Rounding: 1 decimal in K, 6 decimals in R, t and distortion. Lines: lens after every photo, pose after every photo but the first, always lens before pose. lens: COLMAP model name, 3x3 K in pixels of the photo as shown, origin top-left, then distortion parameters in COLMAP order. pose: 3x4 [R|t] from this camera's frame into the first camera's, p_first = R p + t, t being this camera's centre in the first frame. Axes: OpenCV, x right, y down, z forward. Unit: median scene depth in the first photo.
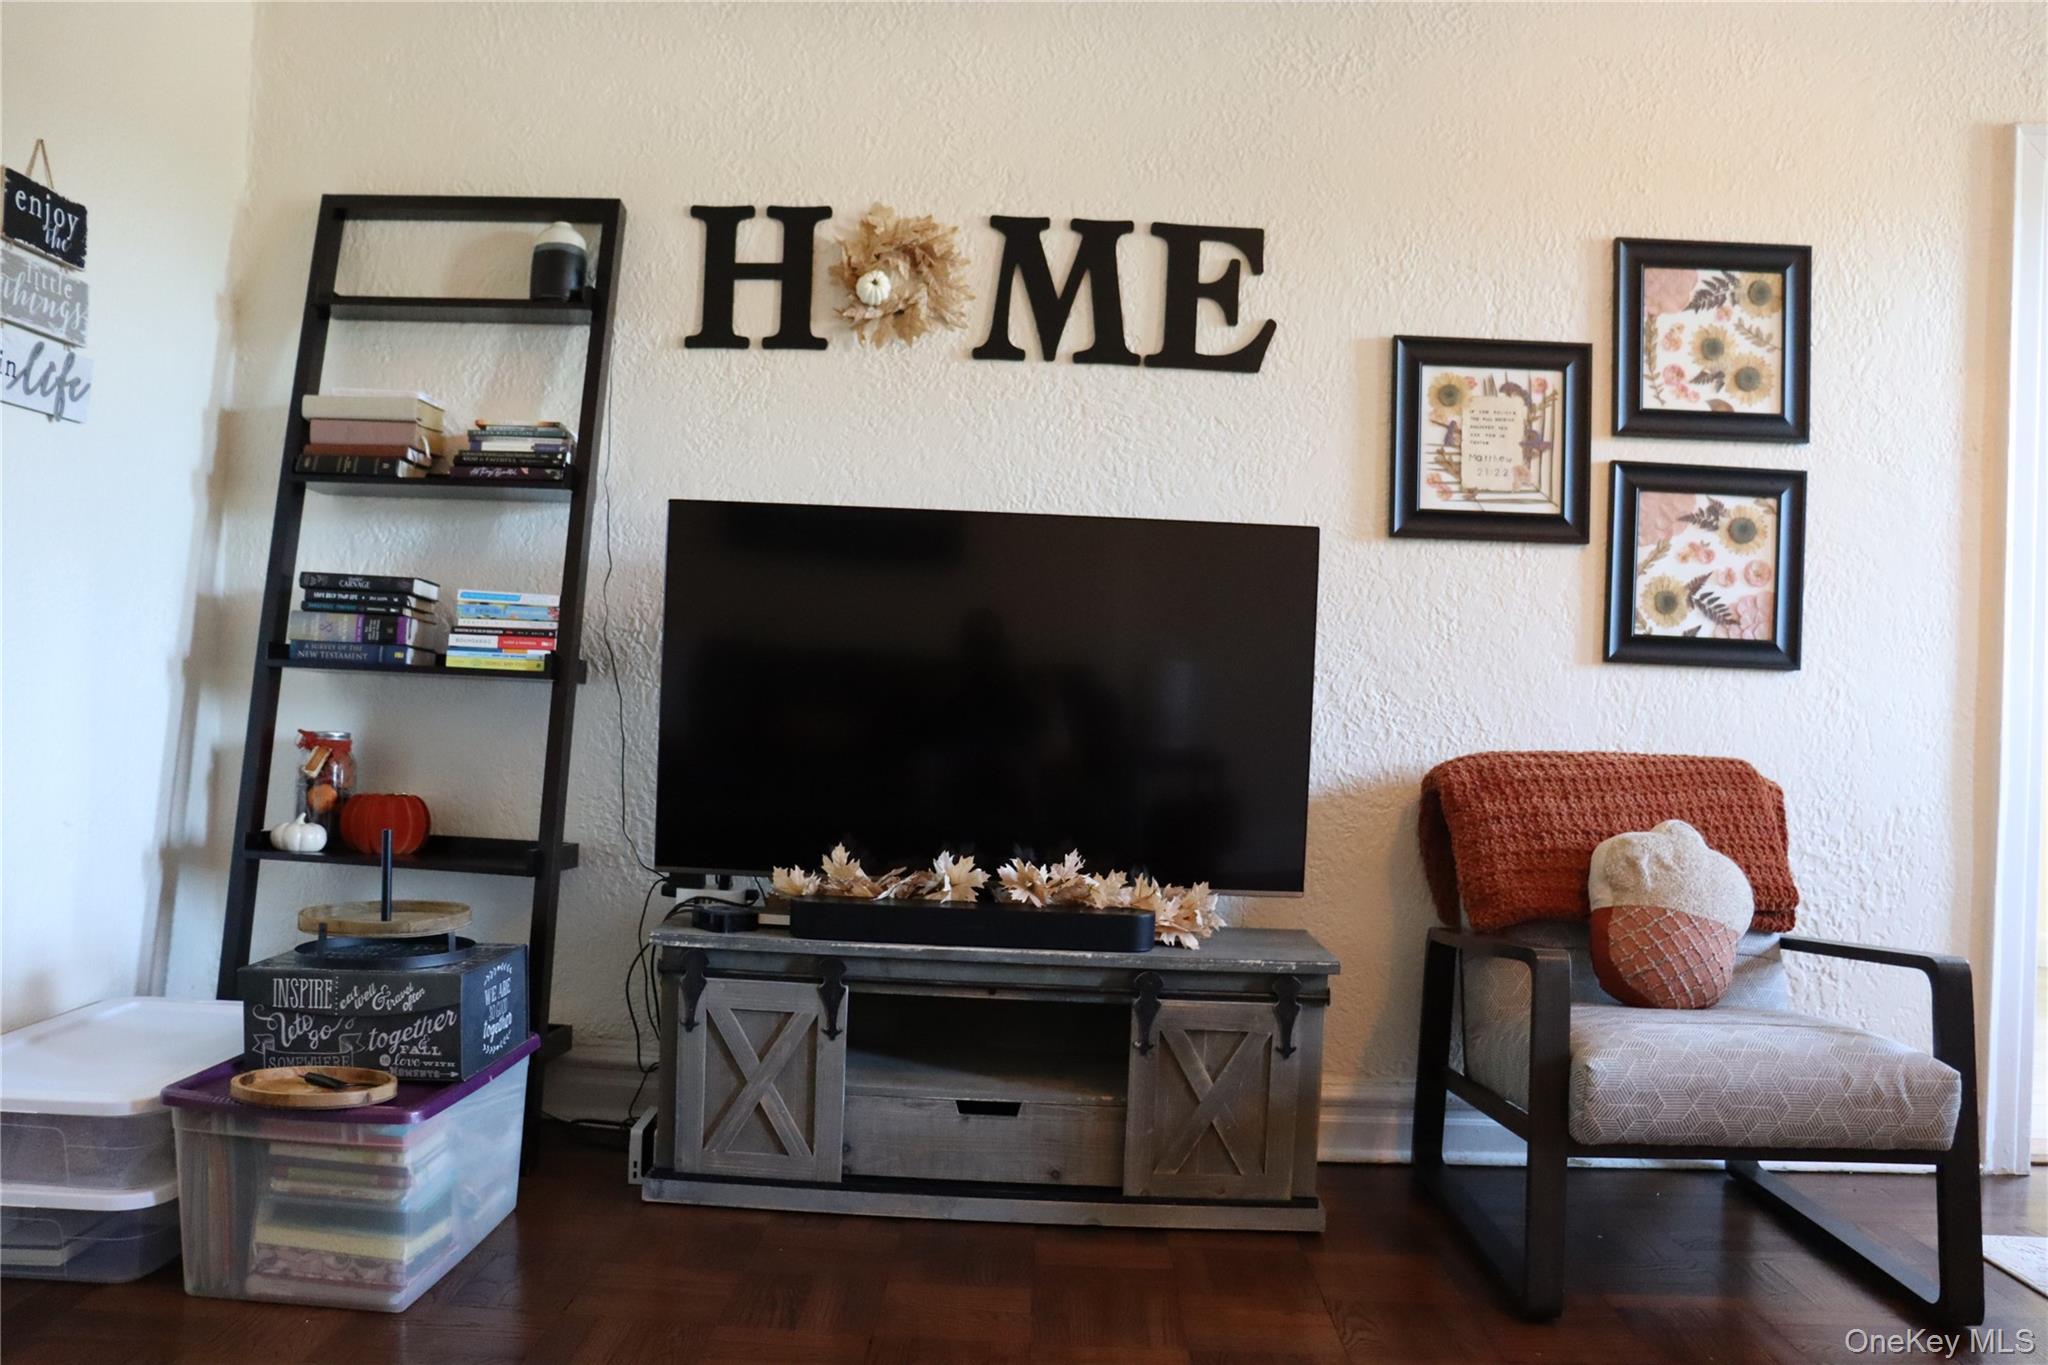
lens RADIAL K [[1674.2, 0, 1015.3], [0, 1674.2, 695.3], [0, 0, 1]] dist [-0.170012, 0.135107]
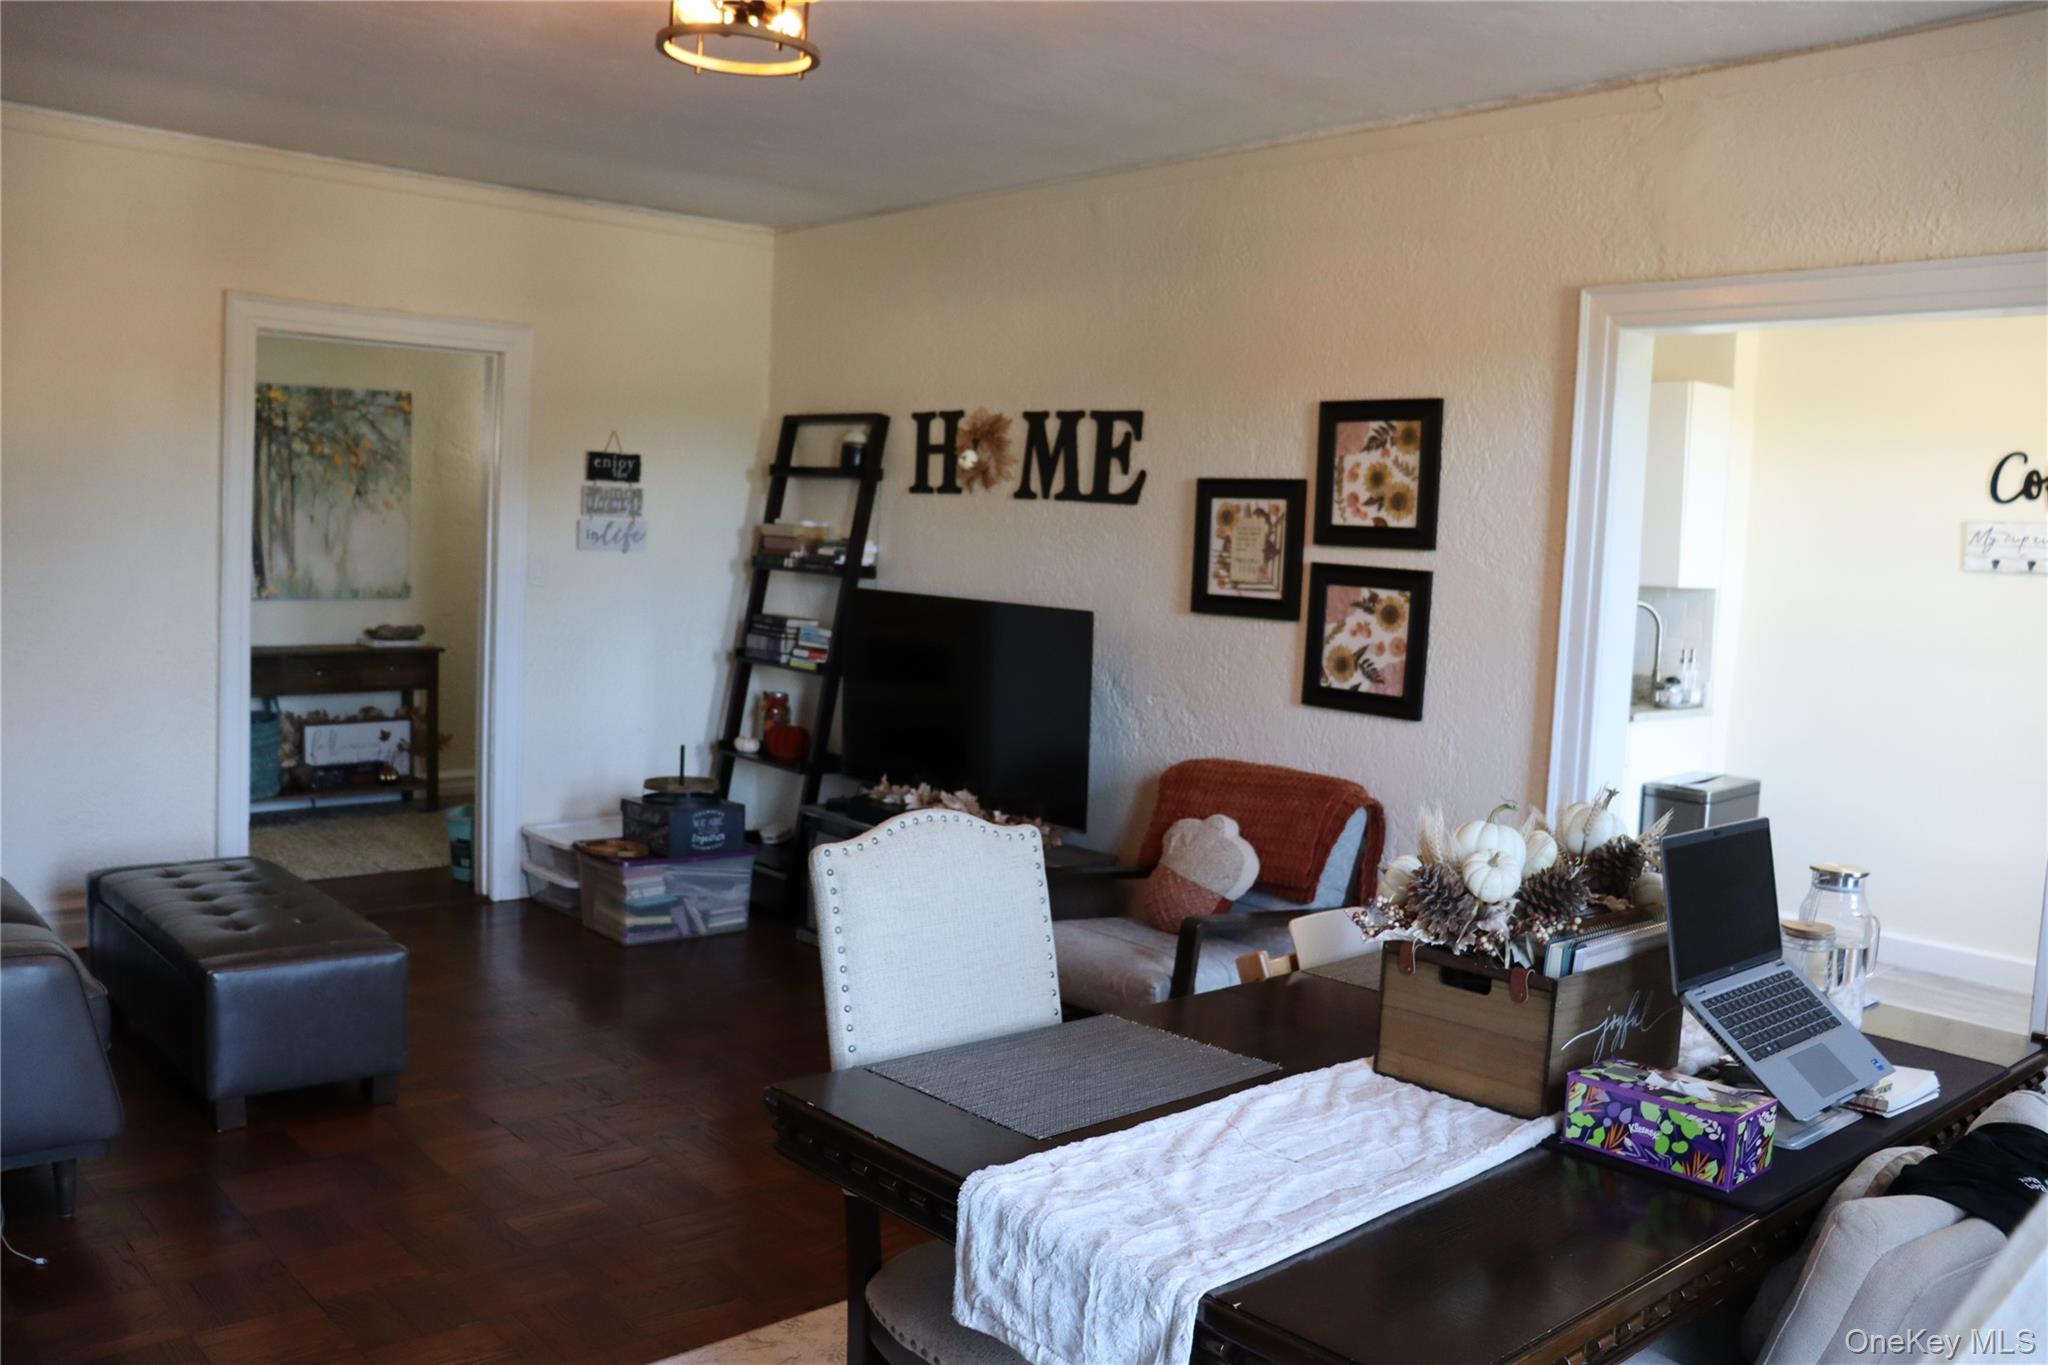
lens RADIAL K [[1674.2, 0, 1025.2], [0, 1674.2, 680.4], [0, 0, 1]] dist [-0.170012, 0.135107]
pose [[0.687413, 0.062900, -0.723538, 1.240385], [-0.022751, 0.997619, 0.065112, -0.129652], [0.725910, -0.028298, 0.687207, -0.172117]]
